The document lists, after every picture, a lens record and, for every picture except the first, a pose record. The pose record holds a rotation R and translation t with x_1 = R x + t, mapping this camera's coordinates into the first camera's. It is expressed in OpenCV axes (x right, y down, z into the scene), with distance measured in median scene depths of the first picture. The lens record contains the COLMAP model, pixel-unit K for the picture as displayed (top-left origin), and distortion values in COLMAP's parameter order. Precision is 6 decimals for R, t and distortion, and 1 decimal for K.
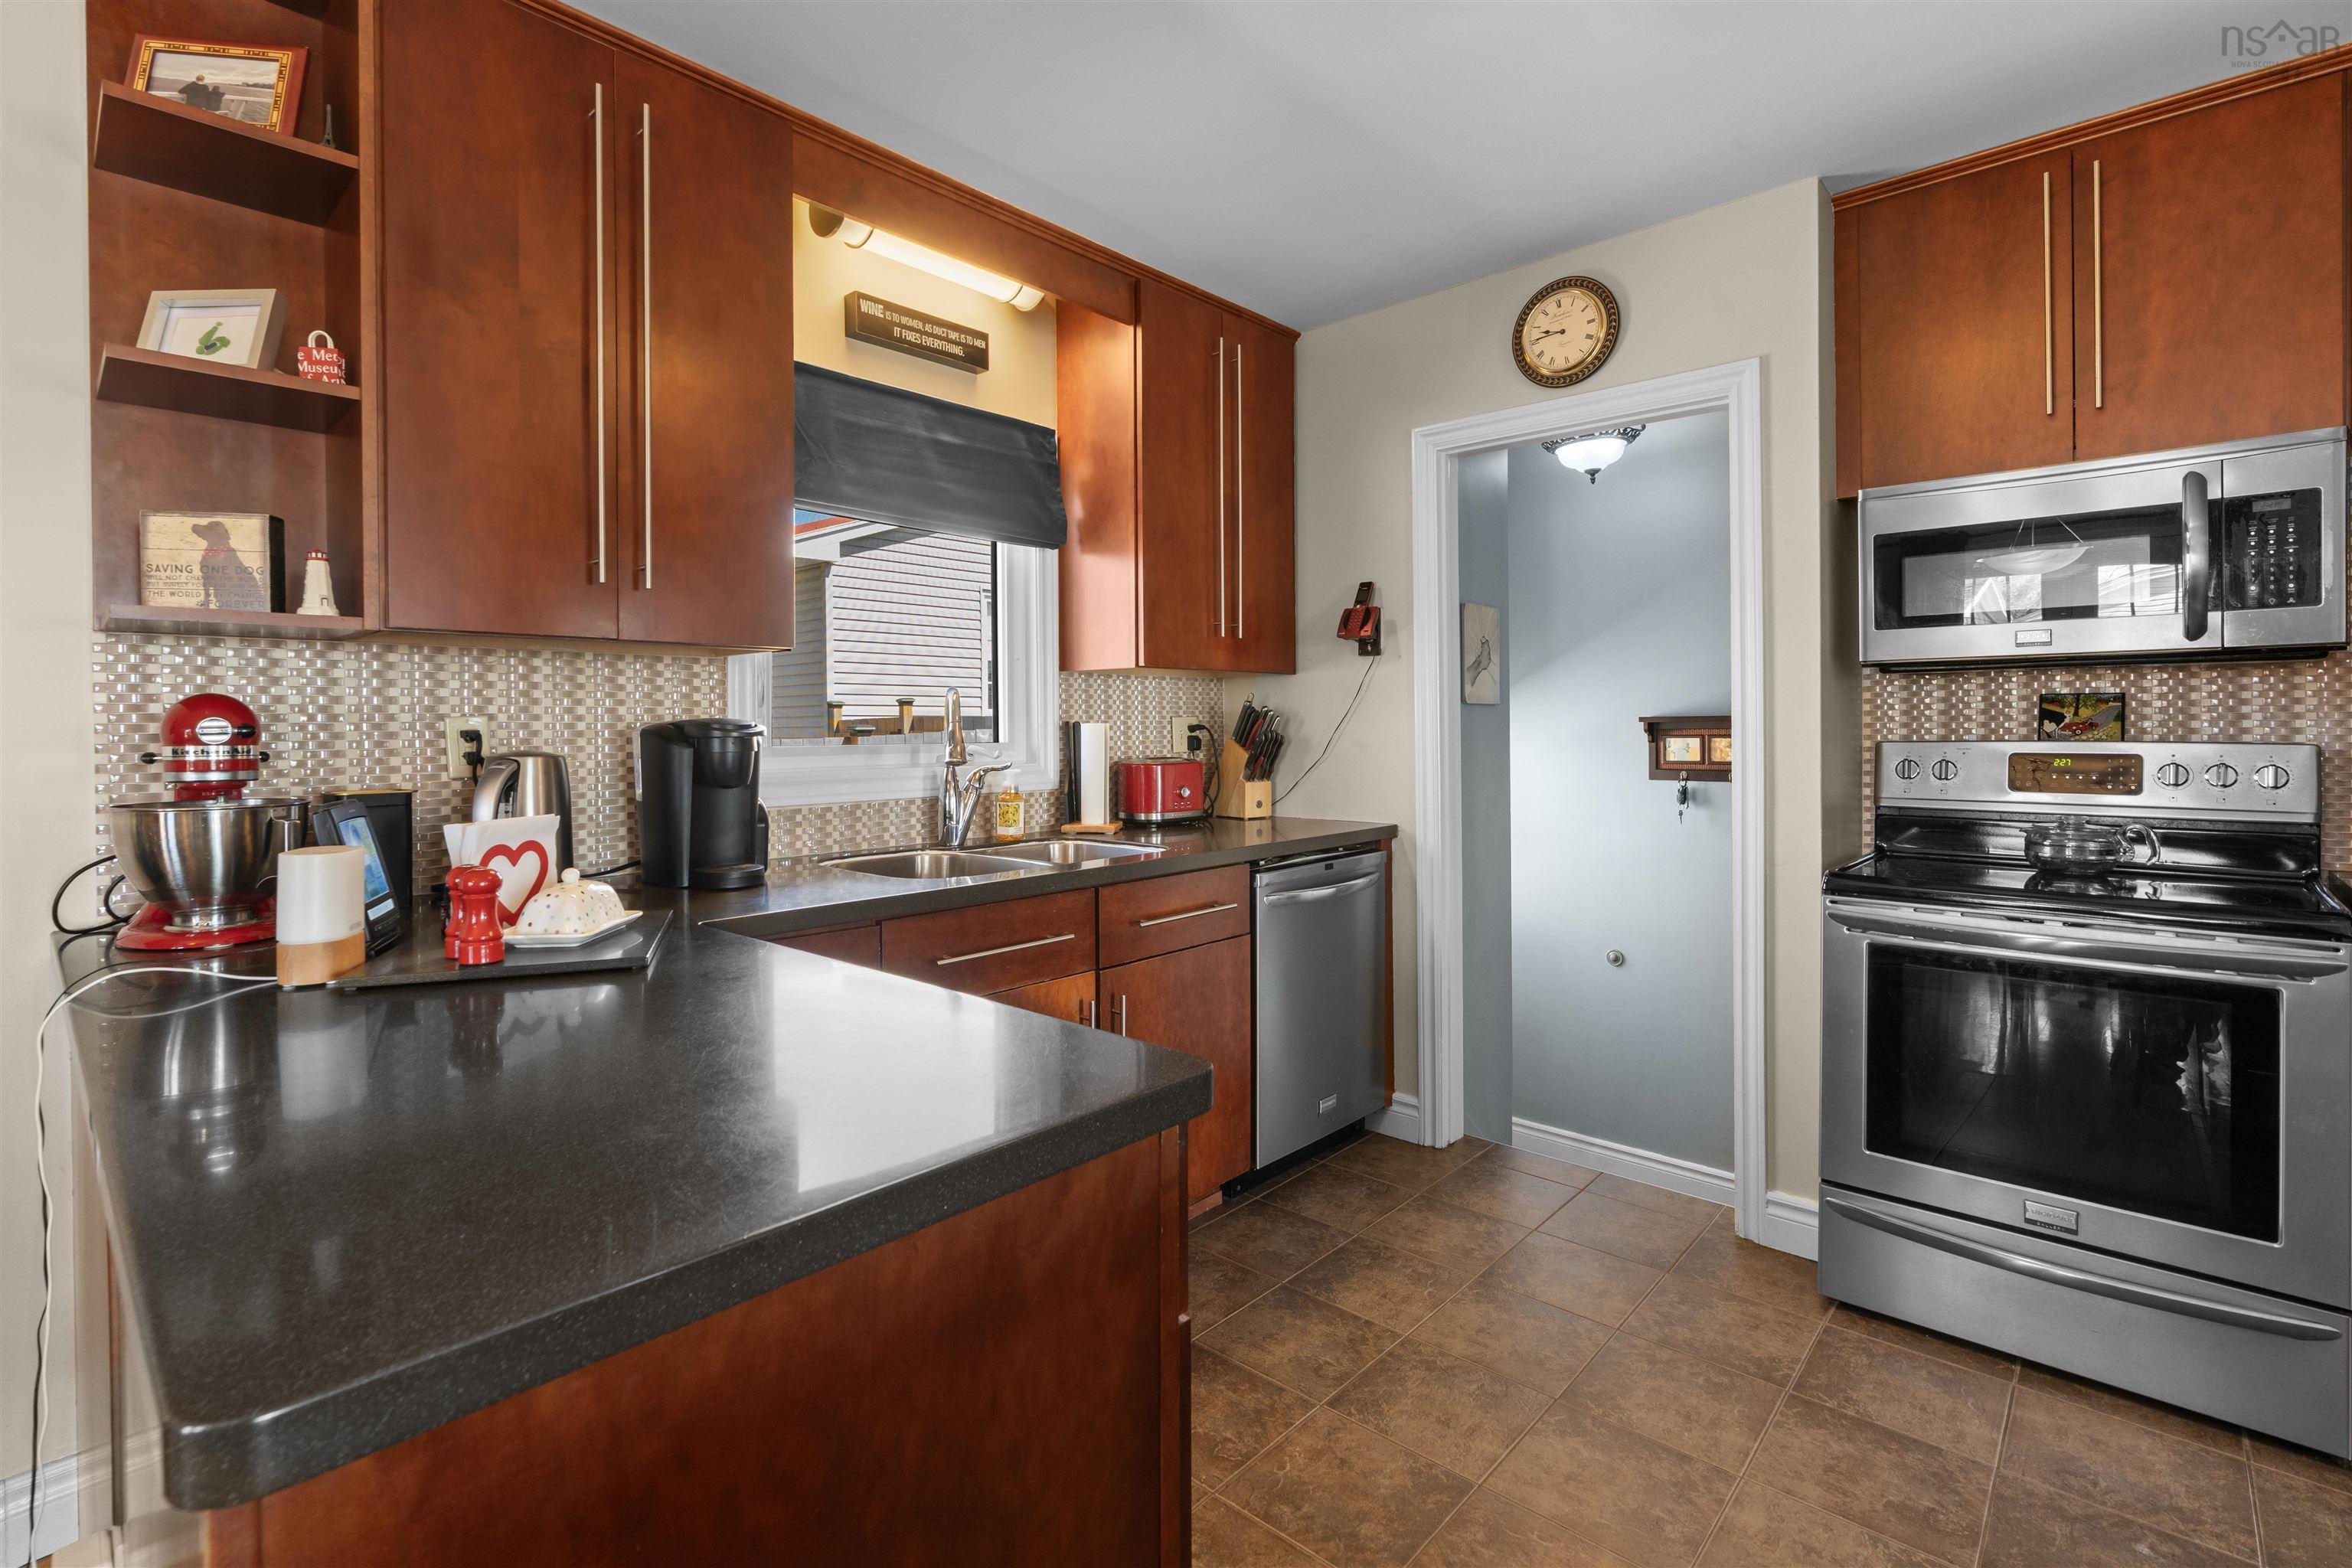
lens RADIAL K [[1081.9, 0, 1157.3], [0, 1081.9, 731.5], [0, 0, 1]] dist [-0.012946, 0.006581]
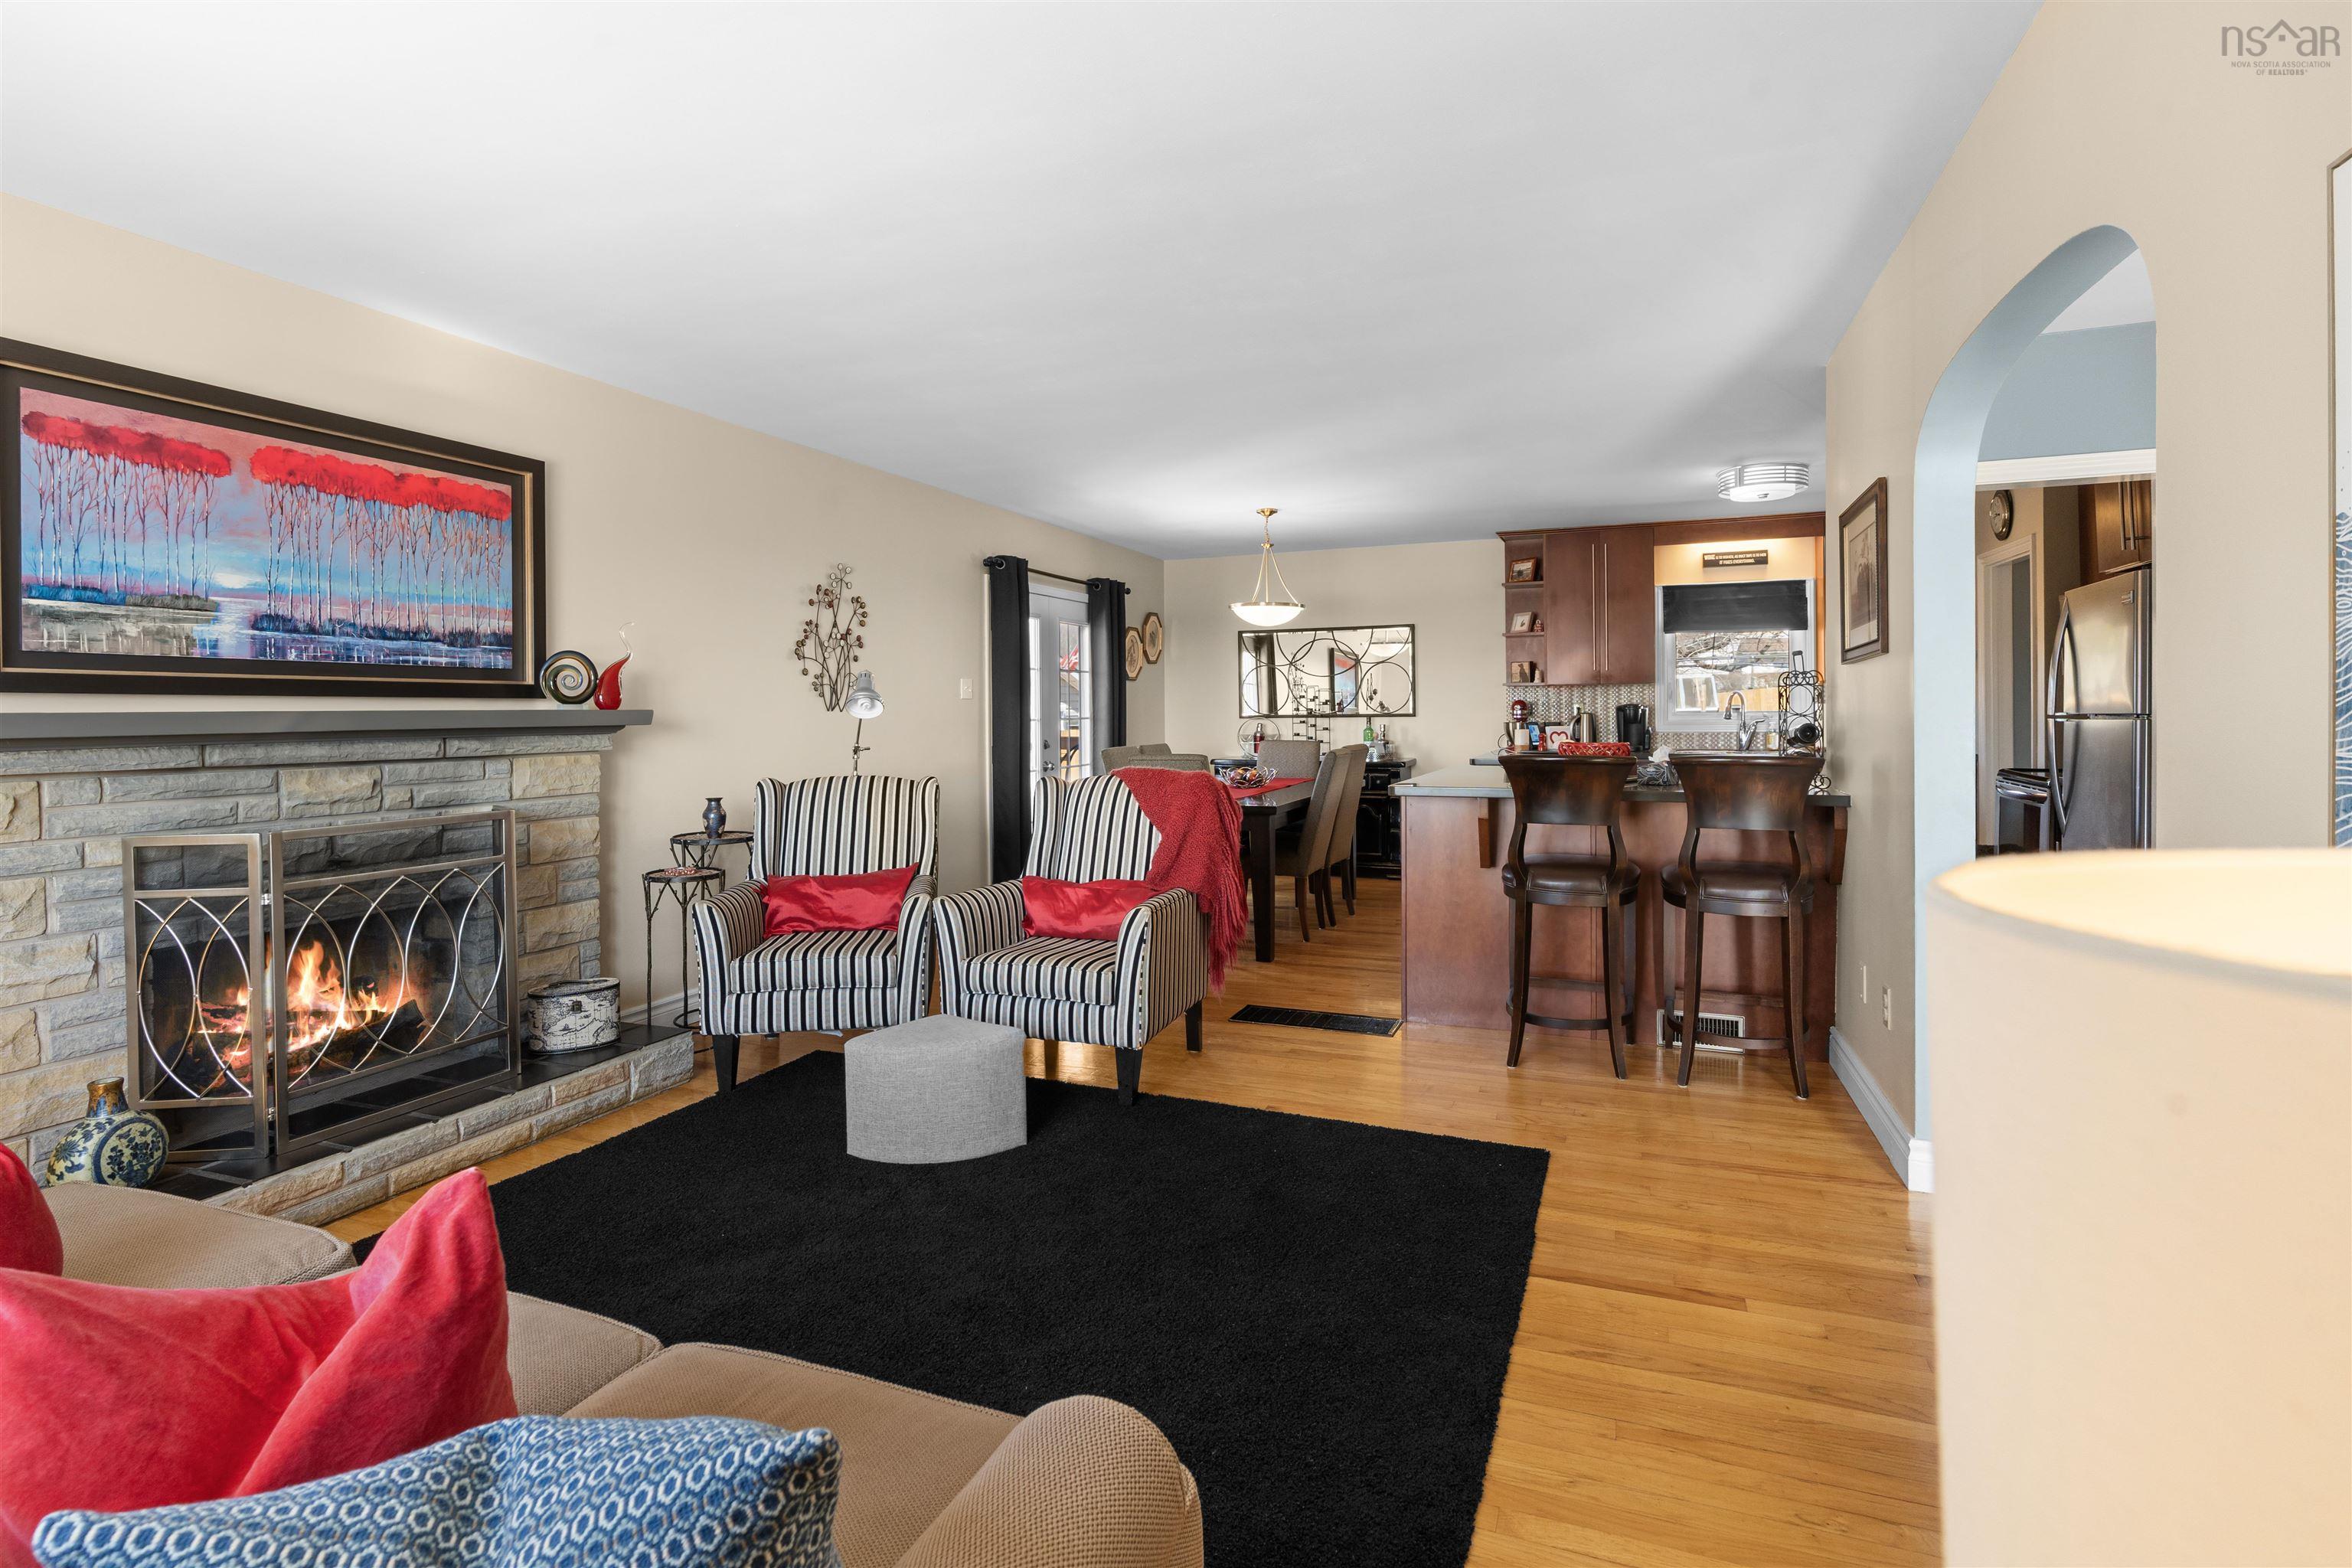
lens RADIAL K [[1115.7, 0, 1184.7], [0, 1115.7, 720.2], [0, 0, 1]] dist [-0.006269, 0.000796]
pose [[0.364395, 0.013237, -0.931150, 2.062648], [0.003577, 0.999872, 0.015614, -0.017204], [0.931237, -0.009021, 0.364301, -1.417430]]
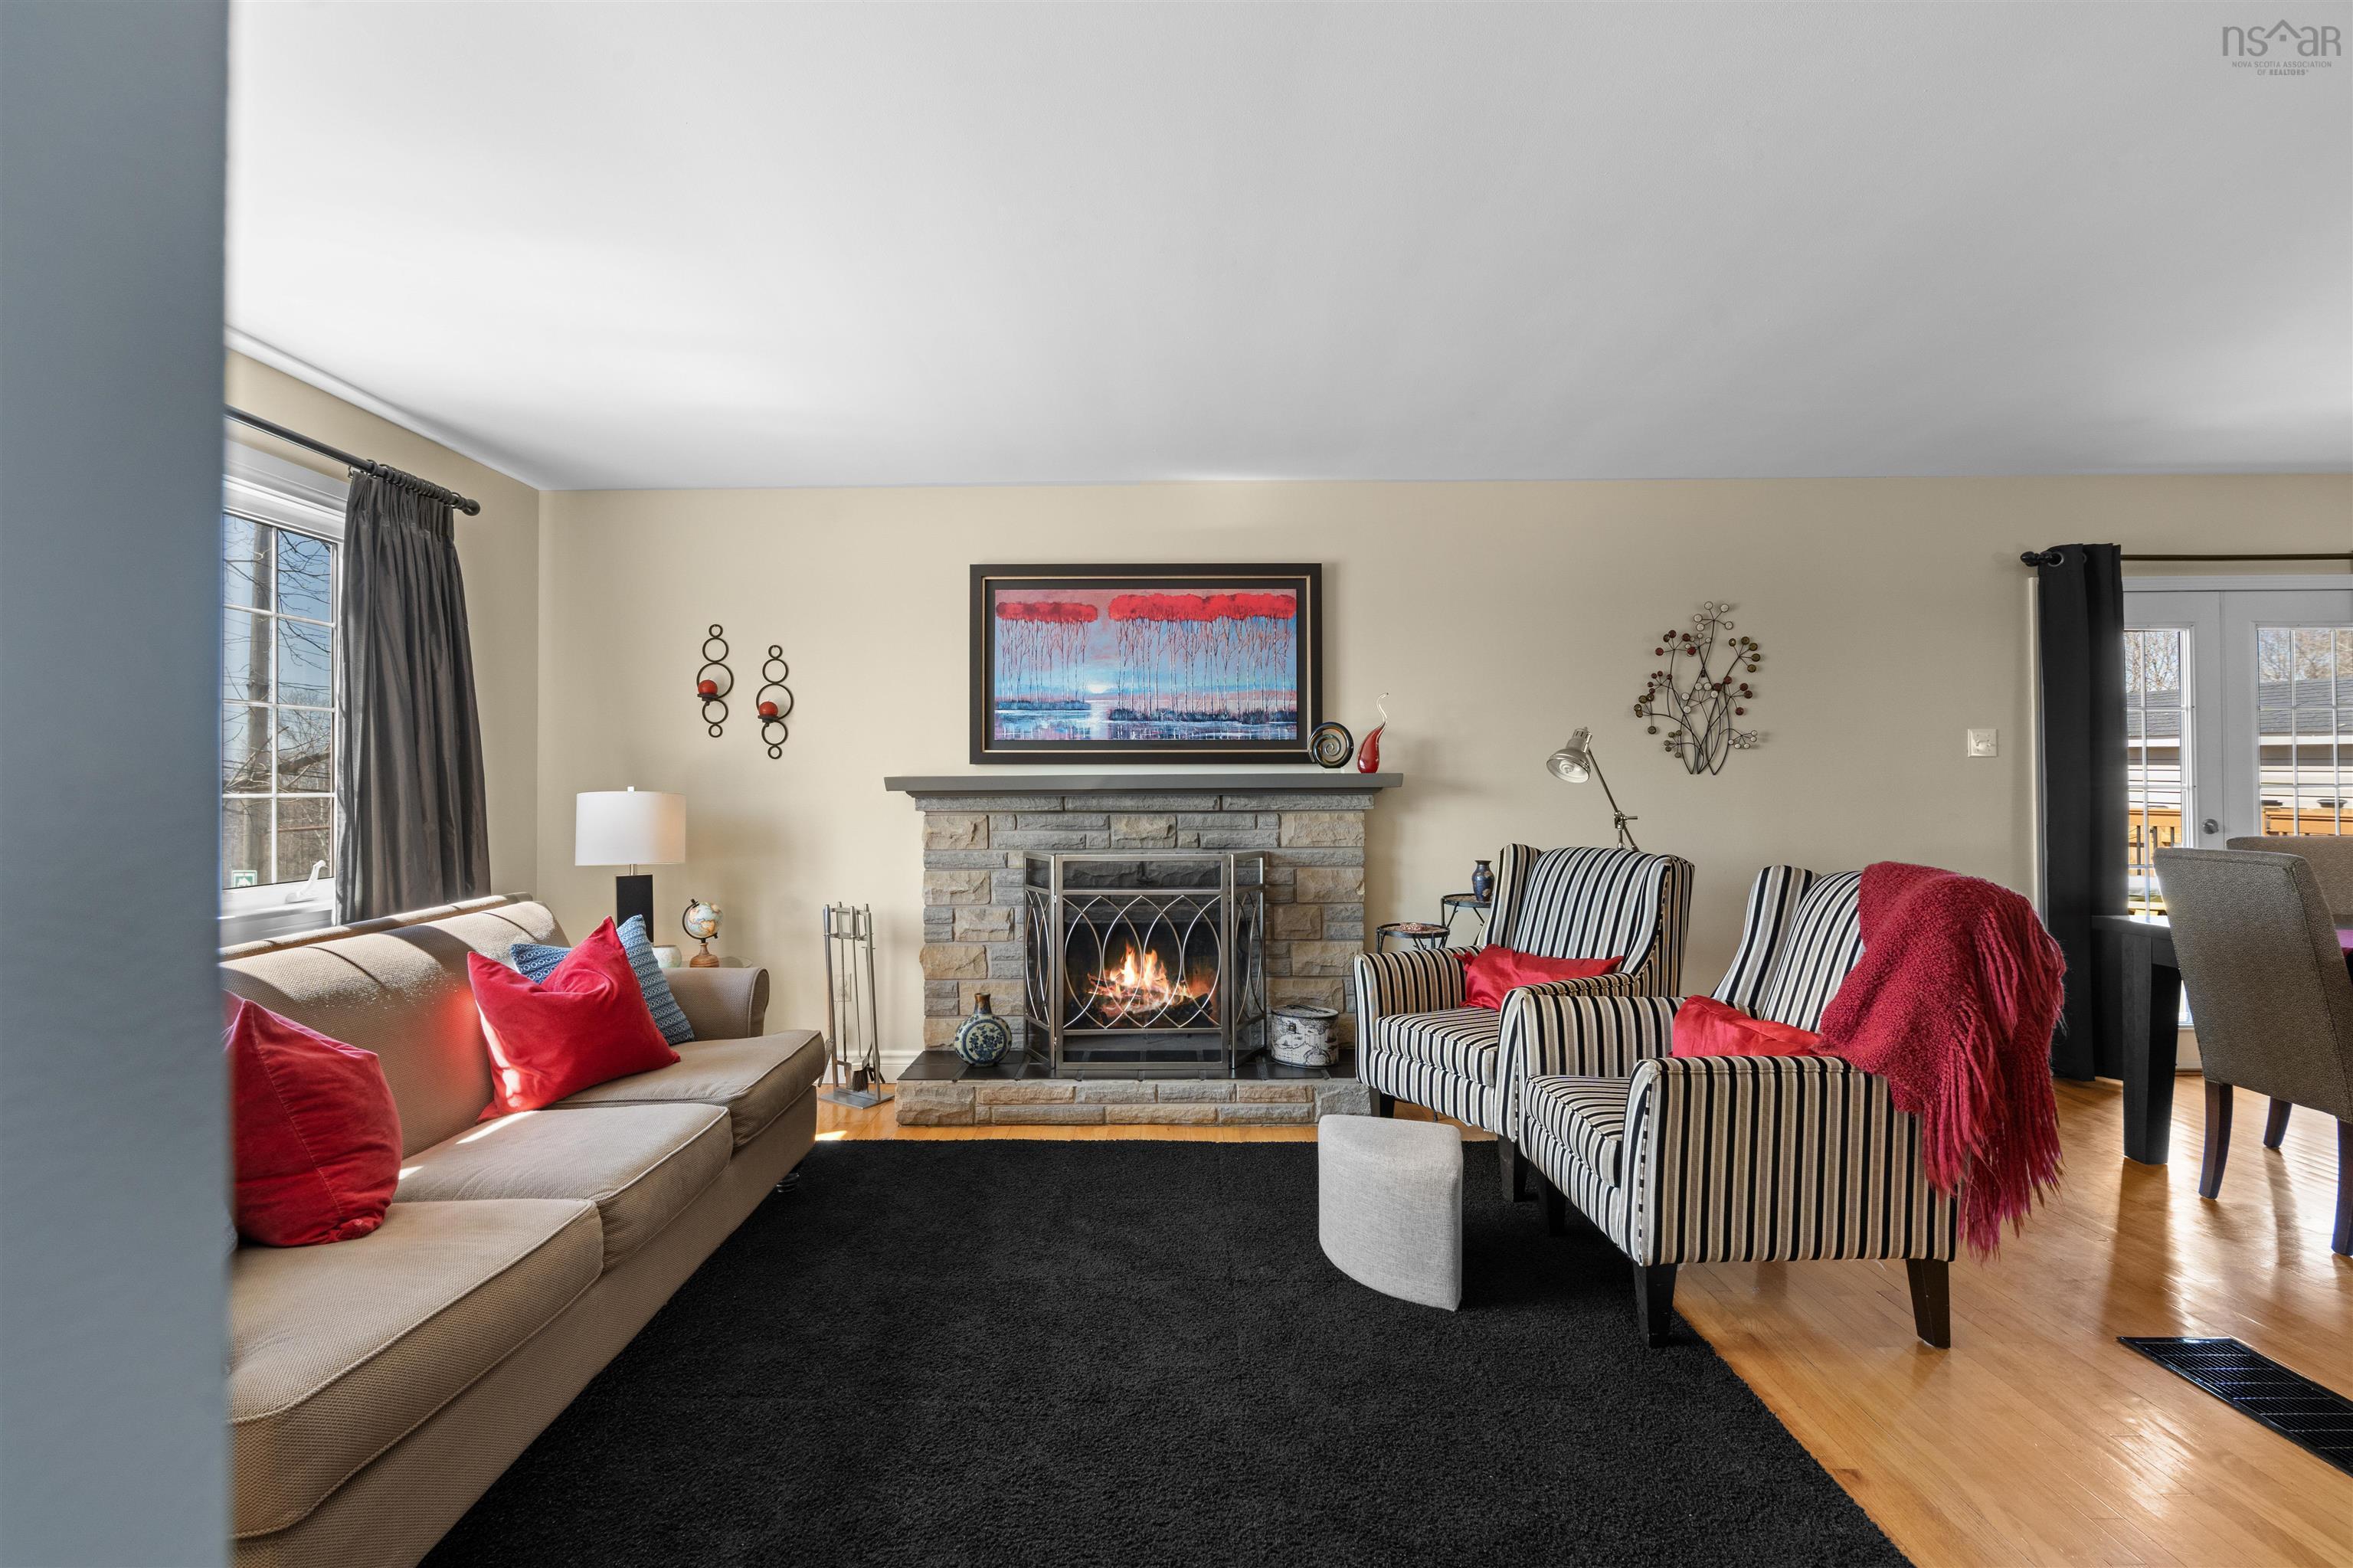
lens RADIAL K [[1063.0, 0, 1158.8], [0, 1063.0, 769.5], [0, 0, 1]] dist [-0.012585, 0.004581]
pose [[-0.736657, 0.004094, -0.676254, 1.669983], [0.009525, 0.999945, -0.004323, -0.011846], [0.676200, -0.009626, -0.736656, -0.573576]]
